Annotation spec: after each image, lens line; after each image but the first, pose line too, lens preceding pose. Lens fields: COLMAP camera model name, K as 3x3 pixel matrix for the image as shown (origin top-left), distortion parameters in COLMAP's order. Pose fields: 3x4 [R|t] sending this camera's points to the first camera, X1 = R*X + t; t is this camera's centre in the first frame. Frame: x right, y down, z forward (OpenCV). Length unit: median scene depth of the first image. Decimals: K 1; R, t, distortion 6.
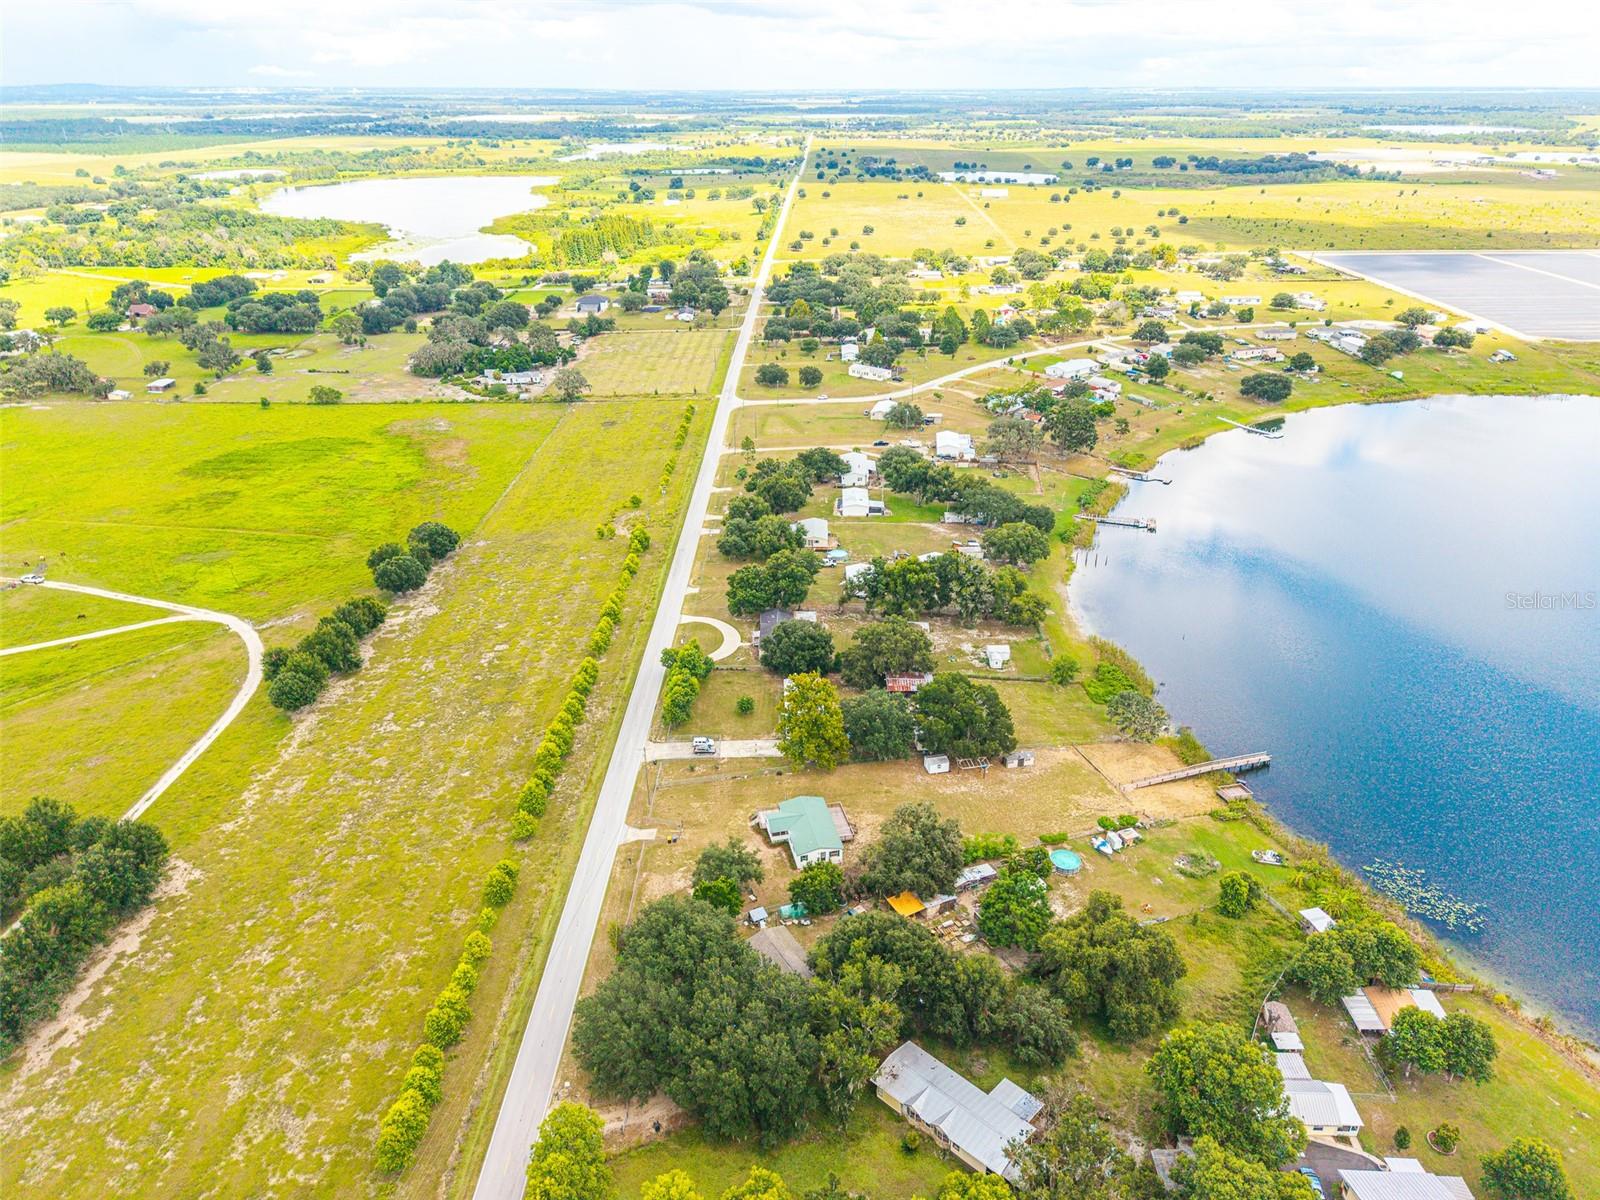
lens RADIAL K [[1052.2, 0, 801.7], [0, 1052.2, 598.9], [0, 0, 1]] dist [0.065962, -0.054105]
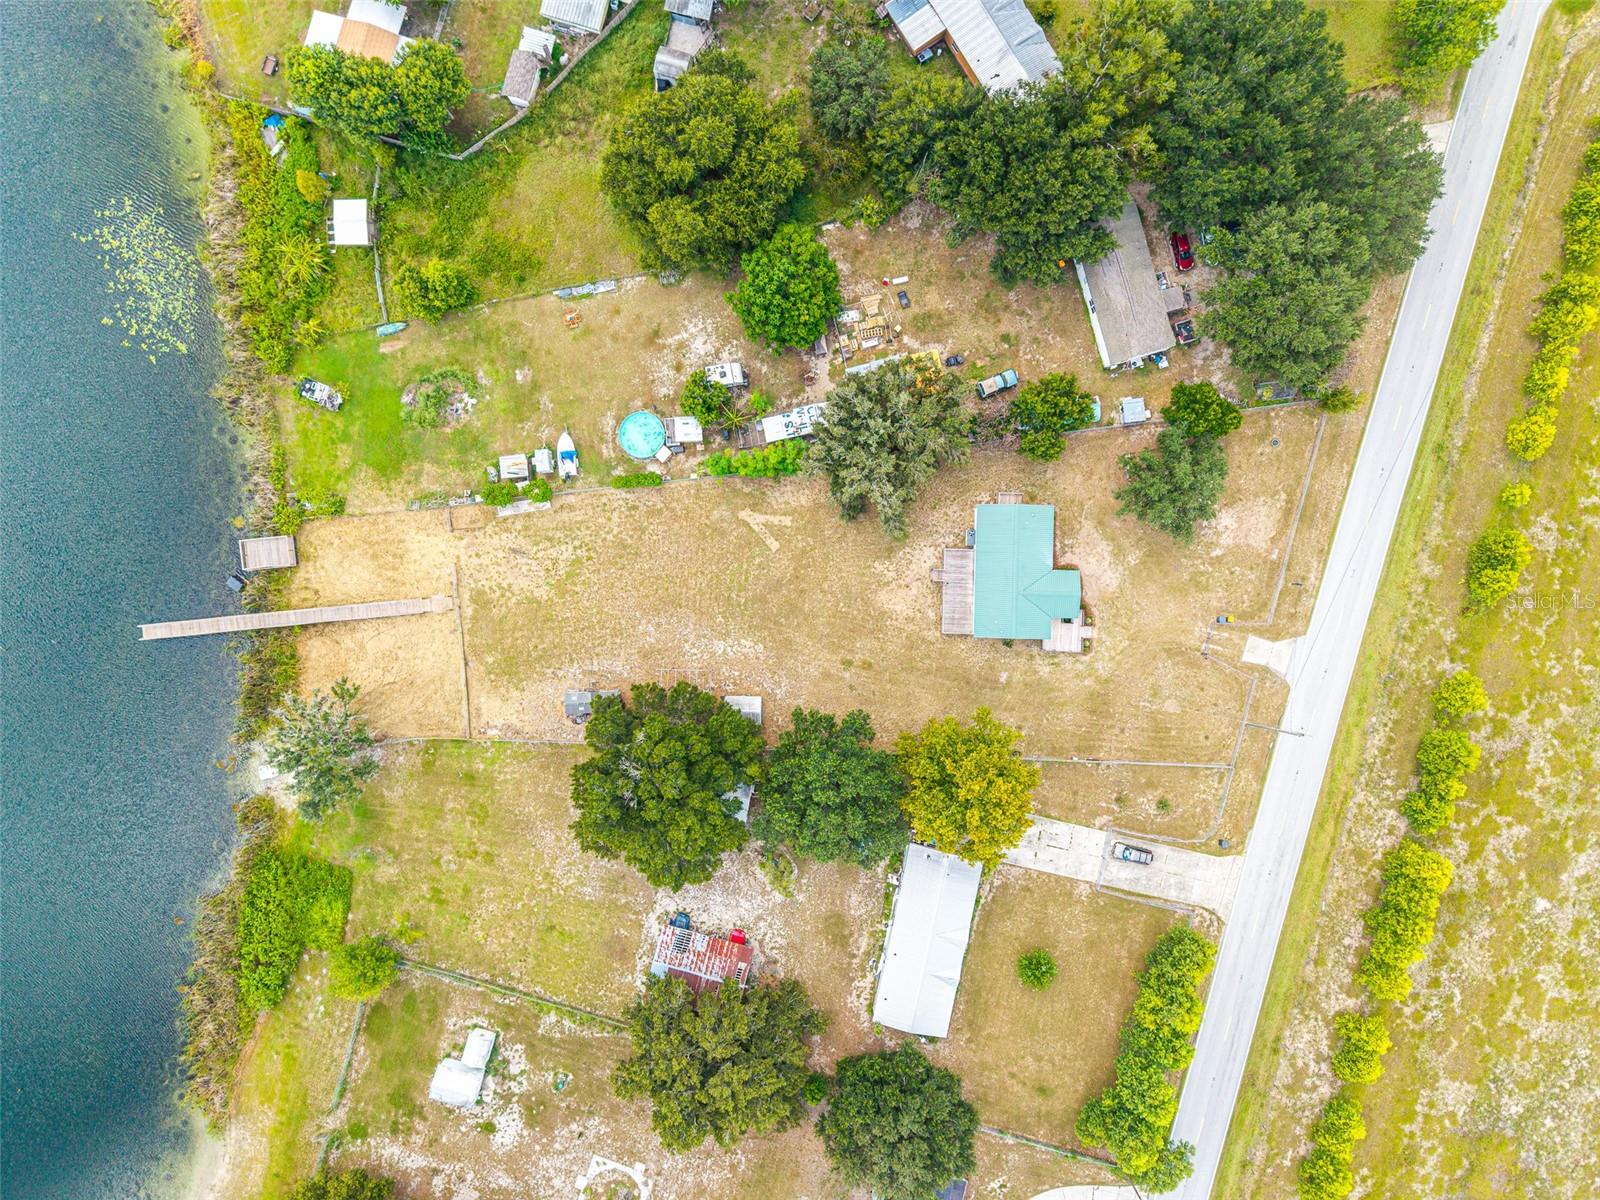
lens RADIAL K [[1086.8, 0, 809.0], [0, 1086.8, 595.2], [0, 0, 1]] dist [0.055738, -0.044977]
pose [[-0.967559, -0.252646, 0.000436, 0.100367], [0.110509, -0.421660, 0.899995, -0.316311], [-0.227196, 0.870846, 0.435900, 0.630048]]
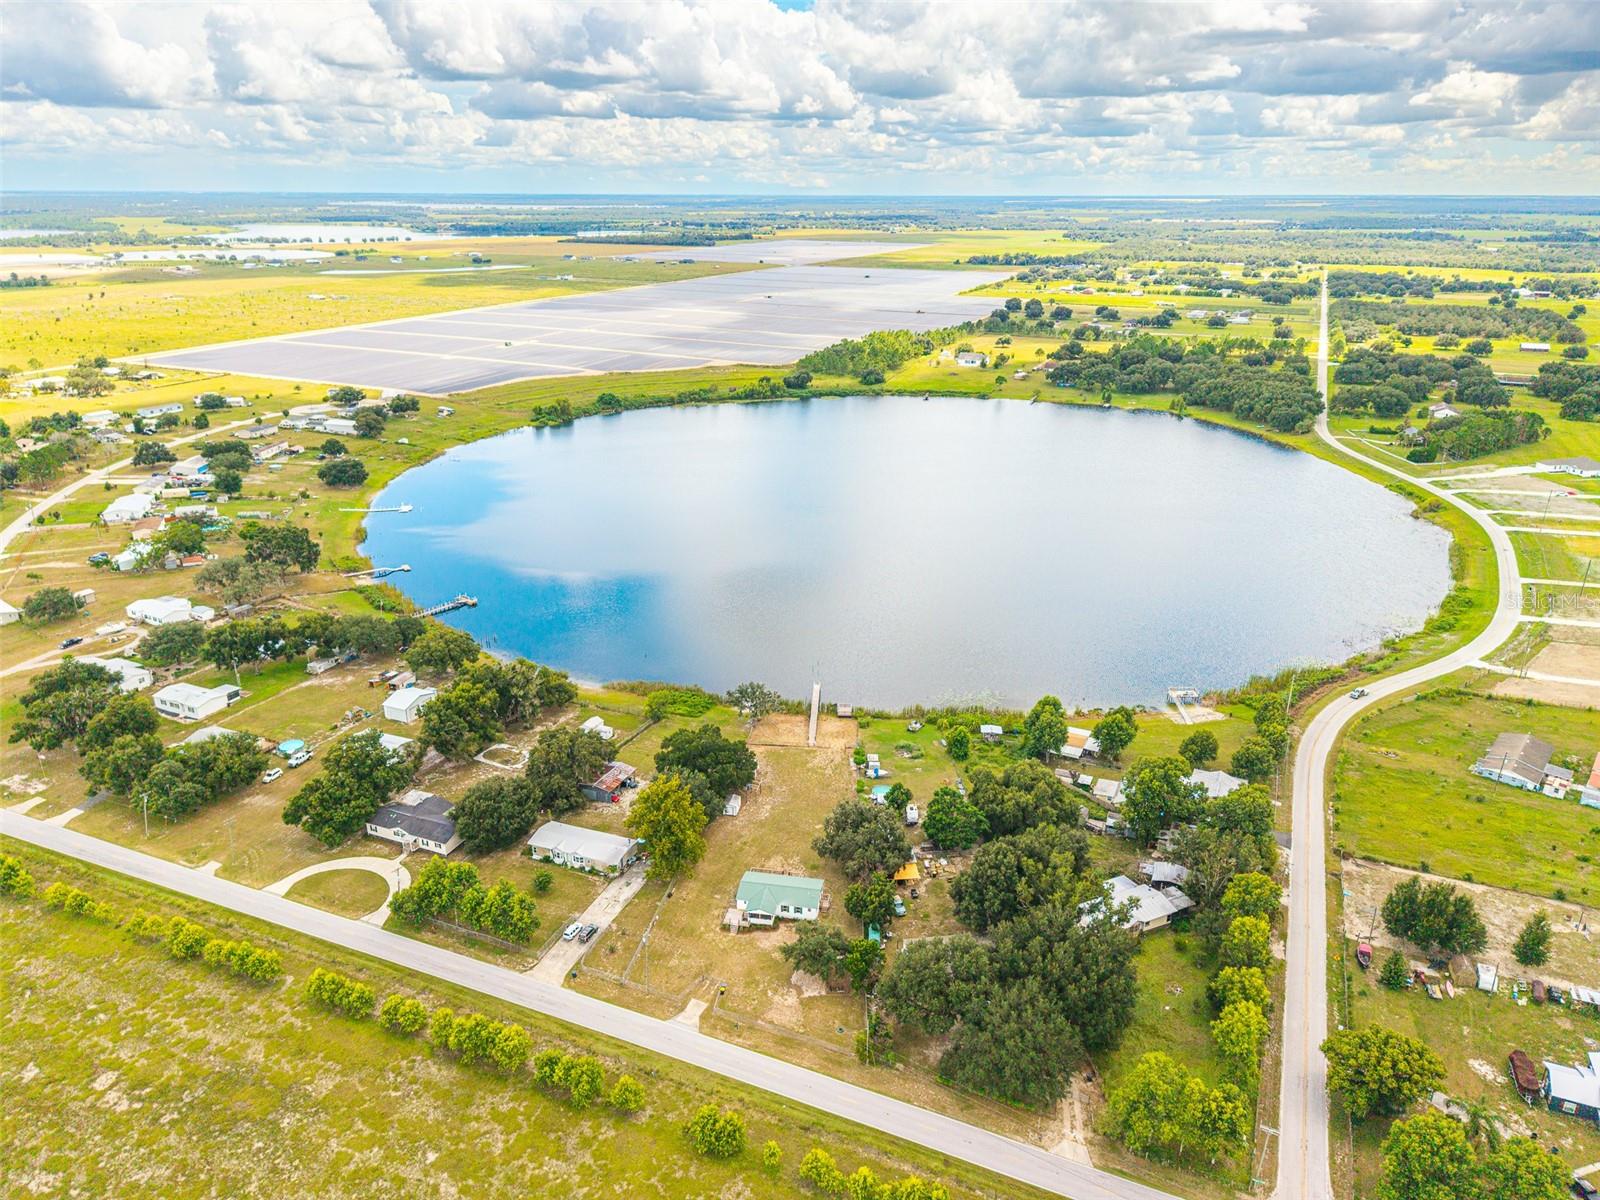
lens RADIAL K [[1068.0, 0, 804.6], [0, 1068.0, 597.7], [0, 0, 1]] dist [0.065042, -0.060755]
pose [[0.391307, -0.324957, 0.860977, -0.649993], [0.397853, 0.903366, 0.160135, -0.162744], [-0.829814, 0.279881, 0.482778, 0.332570]]
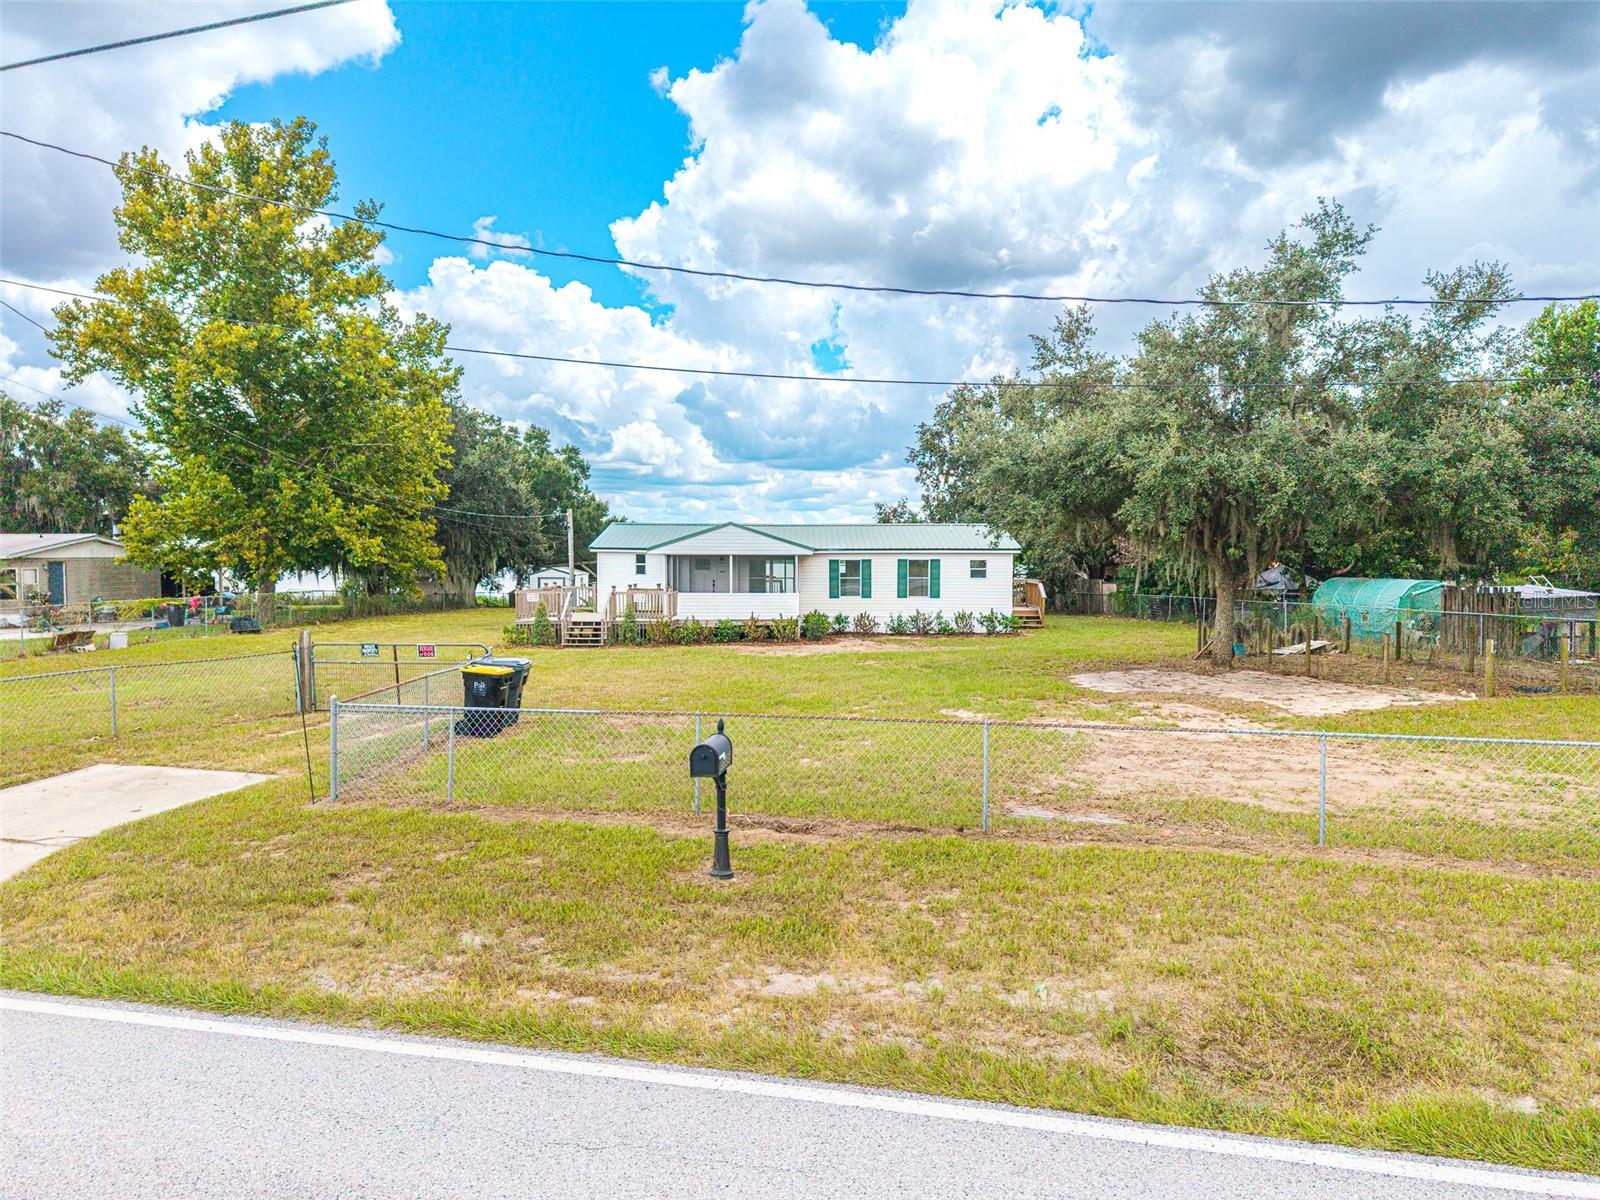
lens RADIAL K [[1068.0, 0, 804.6], [0, 1068.0, 597.7], [0, 0, 1]] dist [0.065042, -0.060755]
pose [[0.232408, -0.054513, 0.971090, -0.168699], [0.421843, 0.905281, -0.050140, 0.195458], [-0.876376, 0.421301, 0.233390, 0.791063]]
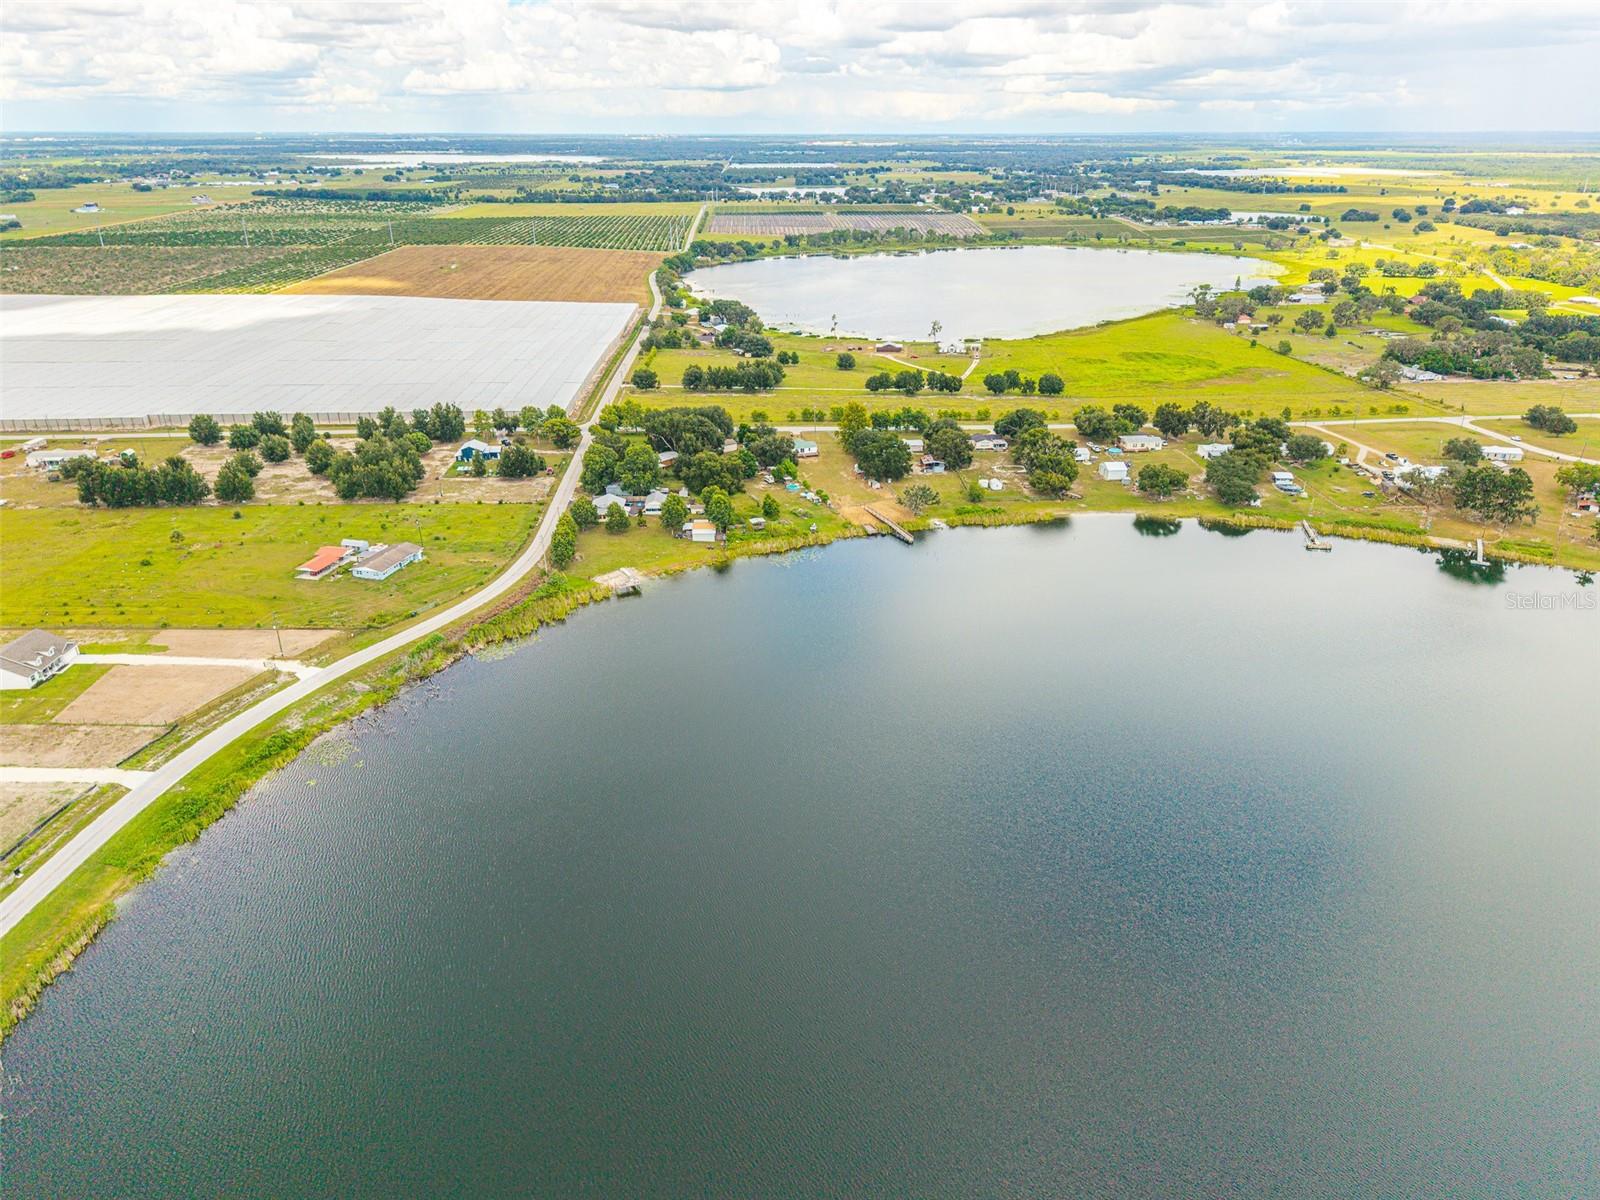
lens RADIAL K [[1068.0, 0, 804.6], [0, 1068.0, 597.7], [0, 0, 1]] dist [0.065042, -0.060755]
pose [[0.067310, 0.404825, -0.911913, 1.883134], [-0.438837, 0.832844, 0.337332, -0.250770], [0.896042, 0.377476, 0.233711, 0.492605]]
